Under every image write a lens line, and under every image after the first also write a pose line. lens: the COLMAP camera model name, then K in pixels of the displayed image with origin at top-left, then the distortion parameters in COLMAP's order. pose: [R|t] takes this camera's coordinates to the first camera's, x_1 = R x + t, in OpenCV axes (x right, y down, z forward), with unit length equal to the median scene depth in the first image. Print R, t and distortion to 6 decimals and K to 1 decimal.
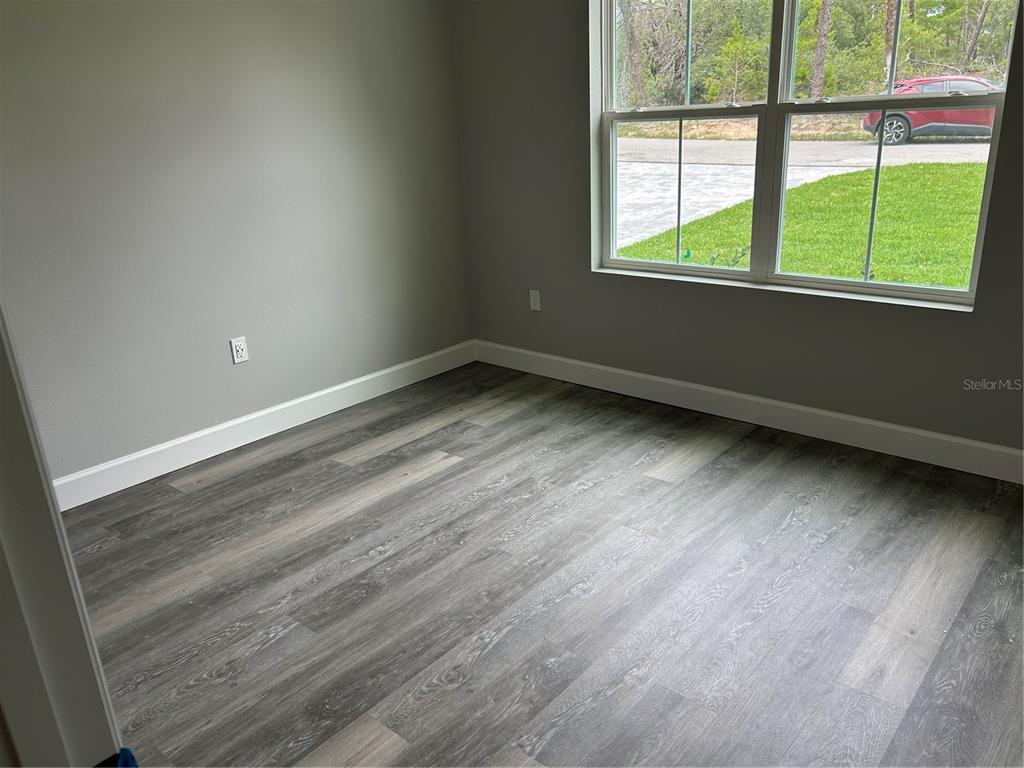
lens RADIAL K [[771.5, 0, 512.0], [0, 771.5, 384.0], [0, 0, 1]] dist [0.044128, -0.056056]
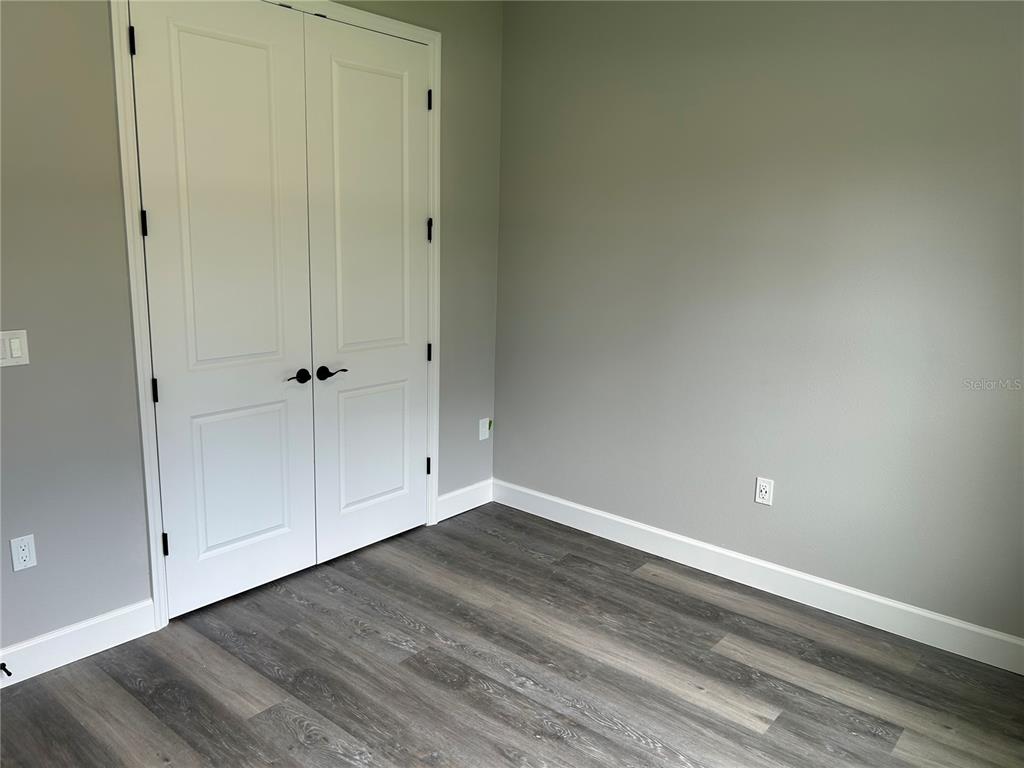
lens RADIAL K [[771.5, 0, 512.0], [0, 771.5, 384.0], [0, 0, 1]] dist [0.044128, -0.056056]
pose [[0.015594, 0.246820, -0.968936, 0.636980], [-0.351969, 0.908385, 0.225731, -0.321668], [0.935882, 0.337515, 0.101039, 0.682519]]
